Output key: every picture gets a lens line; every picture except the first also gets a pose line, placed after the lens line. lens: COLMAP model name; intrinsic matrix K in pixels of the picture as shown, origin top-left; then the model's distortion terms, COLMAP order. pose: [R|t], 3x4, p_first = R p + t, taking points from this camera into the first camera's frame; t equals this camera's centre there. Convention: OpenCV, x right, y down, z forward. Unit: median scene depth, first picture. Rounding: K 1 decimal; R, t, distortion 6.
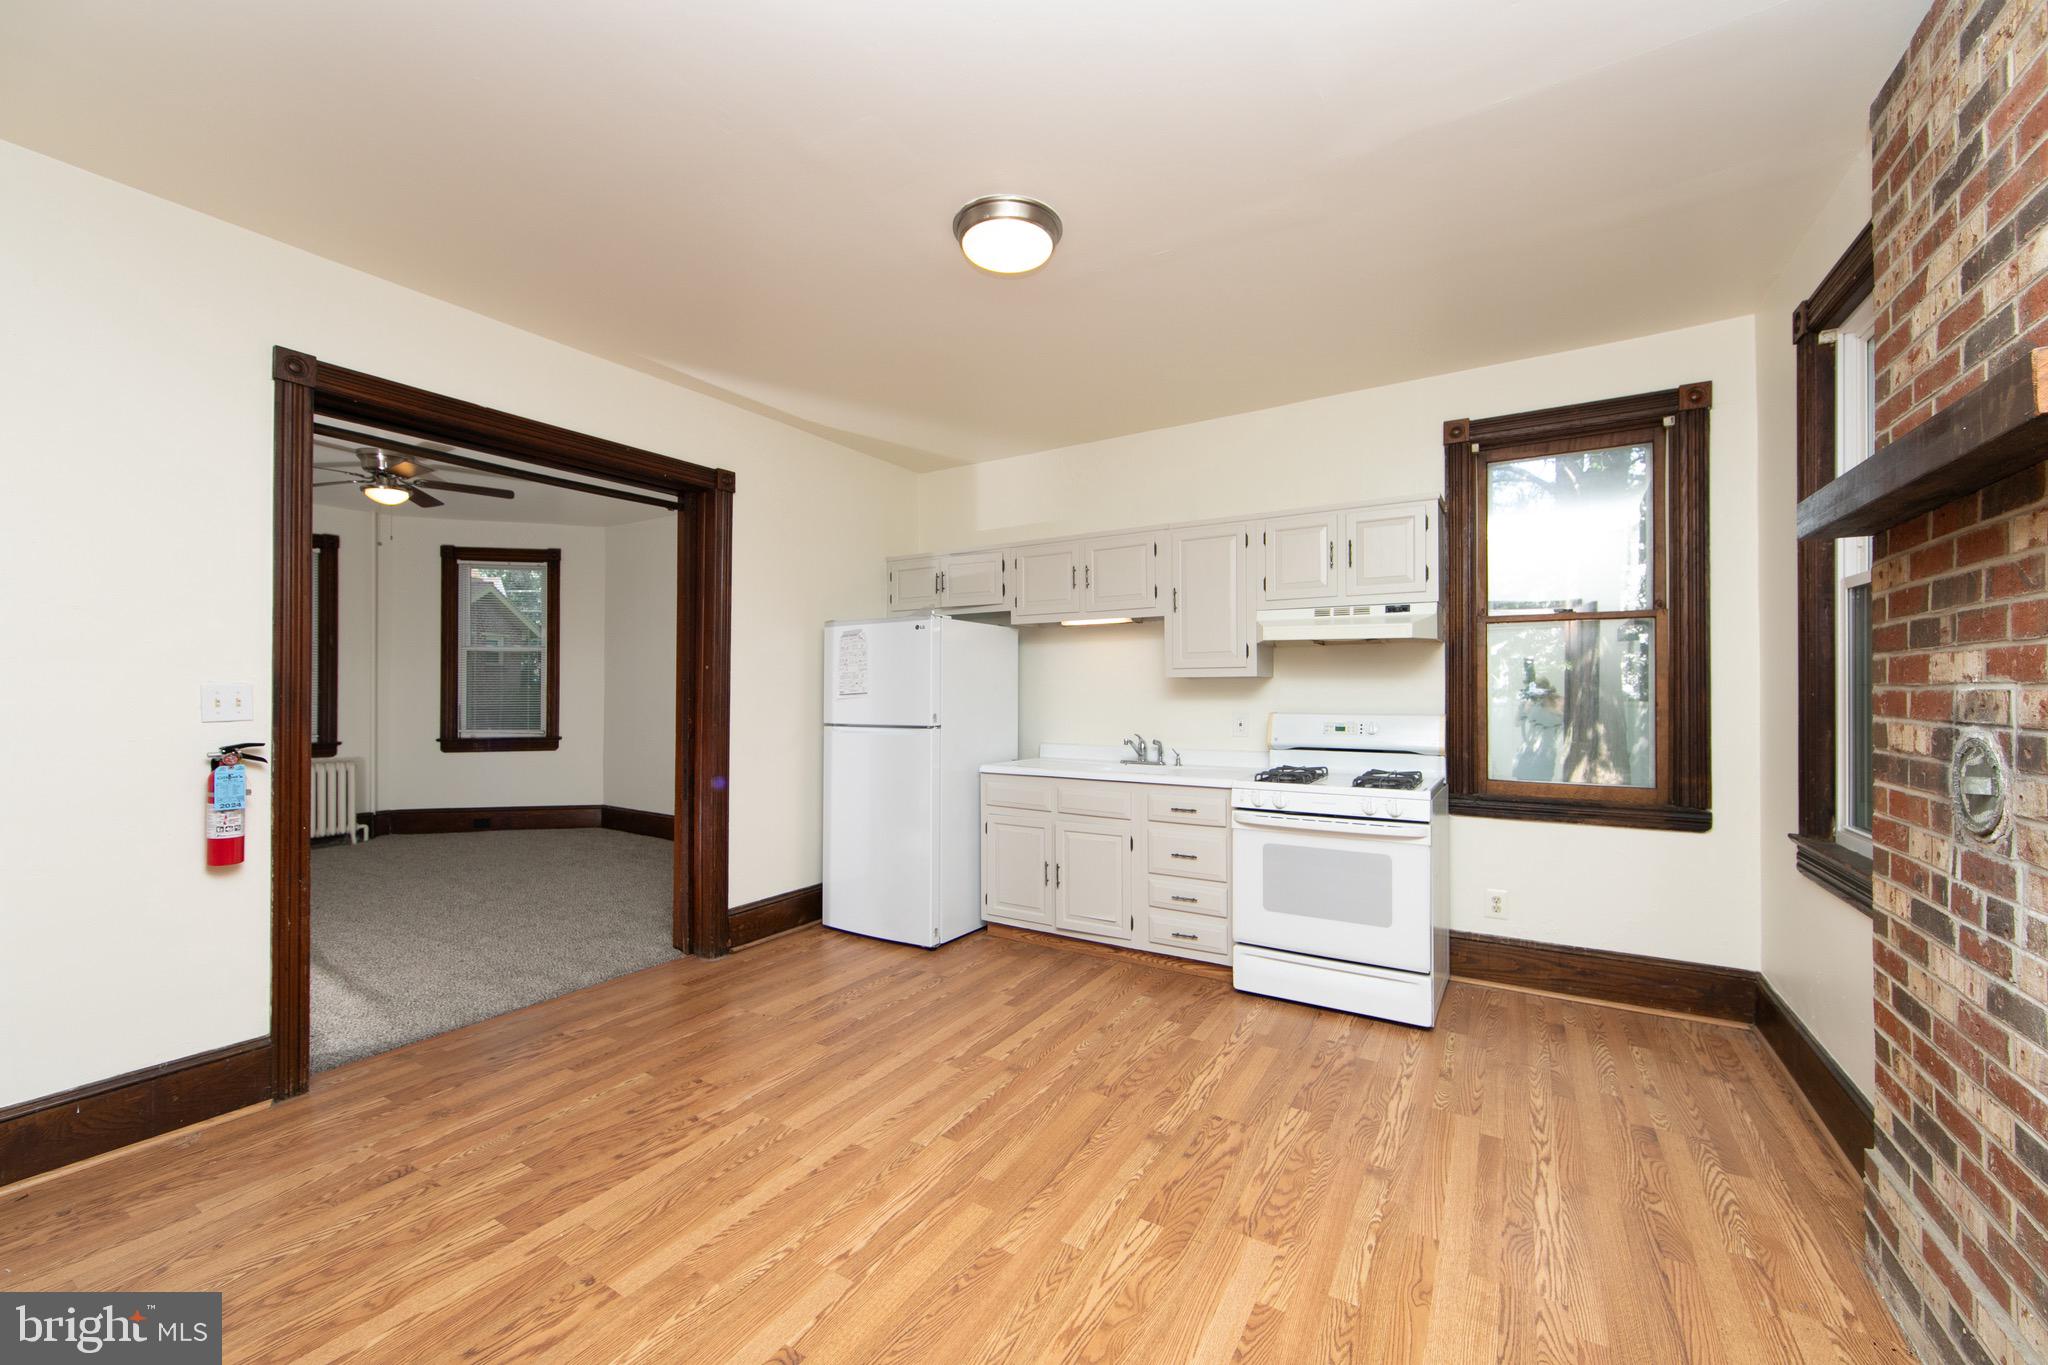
lens RADIAL K [[805.6, 0, 1023.4], [0, 805.6, 692.0], [0, 0, 1]] dist [-0.000912, -0.000043]
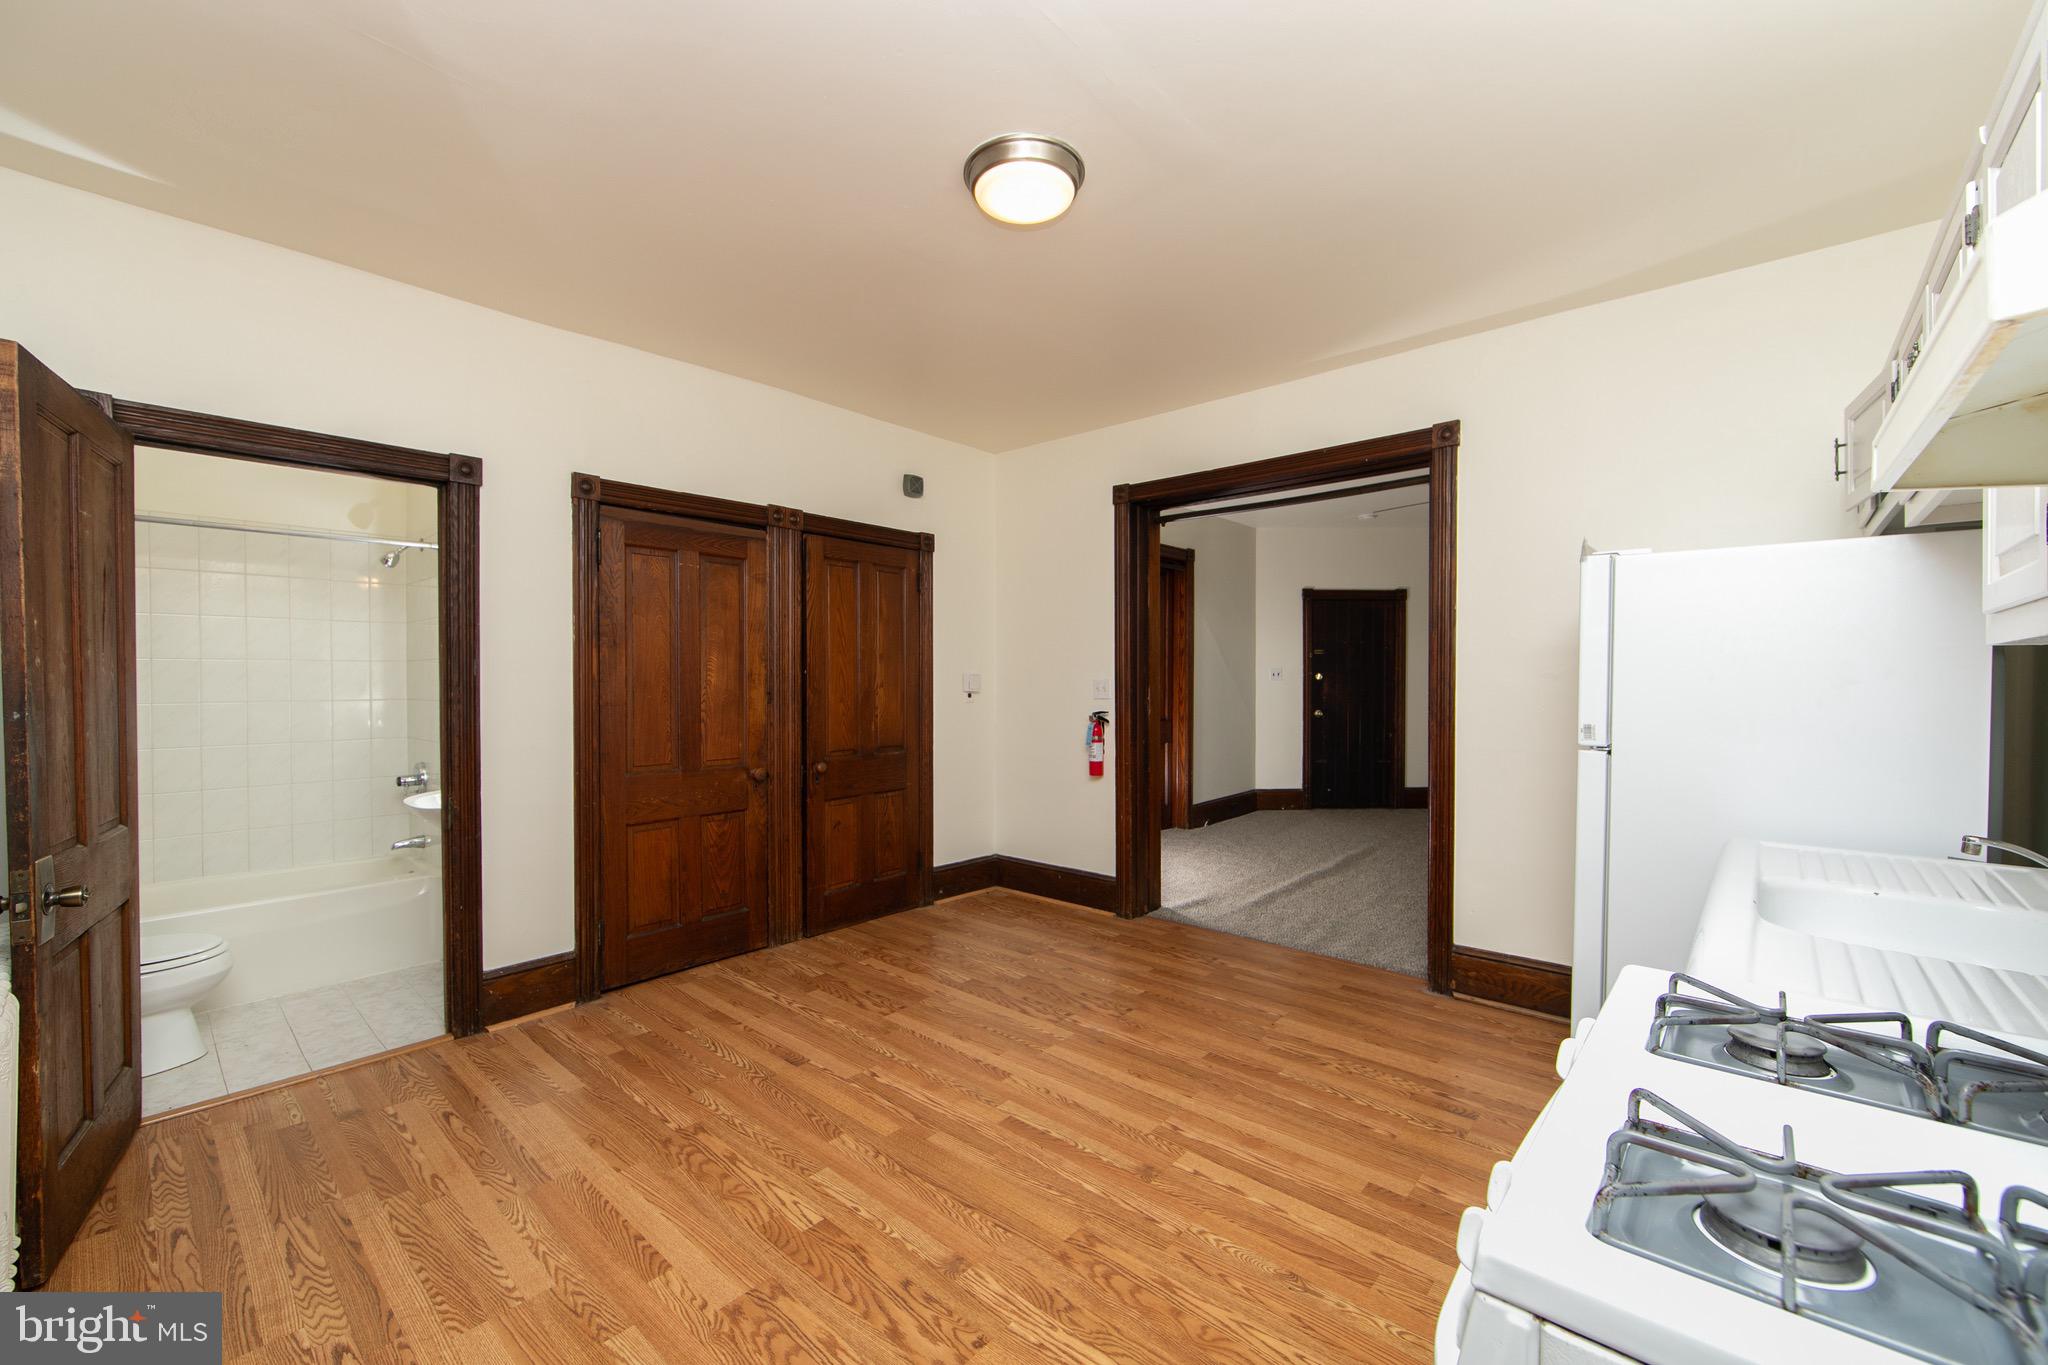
lens RADIAL K [[805.6, 0, 1023.4], [0, 805.6, 692.0], [0, 0, 1]] dist [-0.000912, -0.000043]
pose [[-0.171674, 0.014422, -0.985048, 0.880364], [-0.001979, 0.999886, 0.014984, -0.006935], [0.985152, 0.004522, -0.171626, 1.160563]]
